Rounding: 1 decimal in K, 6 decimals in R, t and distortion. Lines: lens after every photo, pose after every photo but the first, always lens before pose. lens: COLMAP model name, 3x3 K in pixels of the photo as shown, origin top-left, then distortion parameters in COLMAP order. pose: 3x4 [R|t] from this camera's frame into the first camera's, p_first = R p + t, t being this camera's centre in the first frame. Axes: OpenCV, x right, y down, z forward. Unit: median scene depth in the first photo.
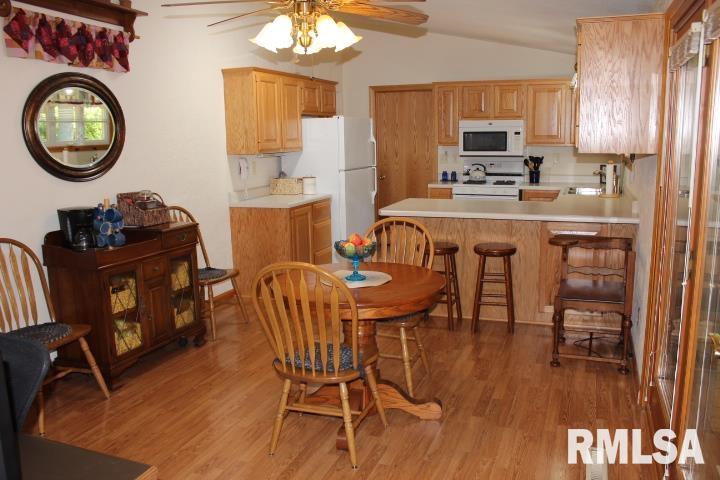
lens RADIAL K [[598.7, 0, 362.4], [0, 598.7, 242.9], [0, 0, 1]] dist [-0.125892, 0.018803]
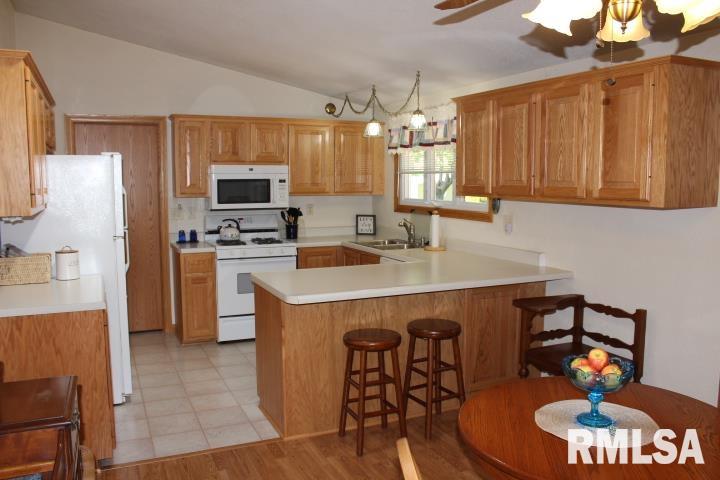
lens RADIAL K [[598.7, 0, 359.1], [0, 598.7, 240.8], [0, 0, 1]] dist [-0.125892, 0.018803]
pose [[0.714123, -0.055977, 0.697779, -0.248303], [0.113525, 0.992863, -0.036535, -0.056238], [-0.690754, 0.105305, 0.715381, 0.316987]]
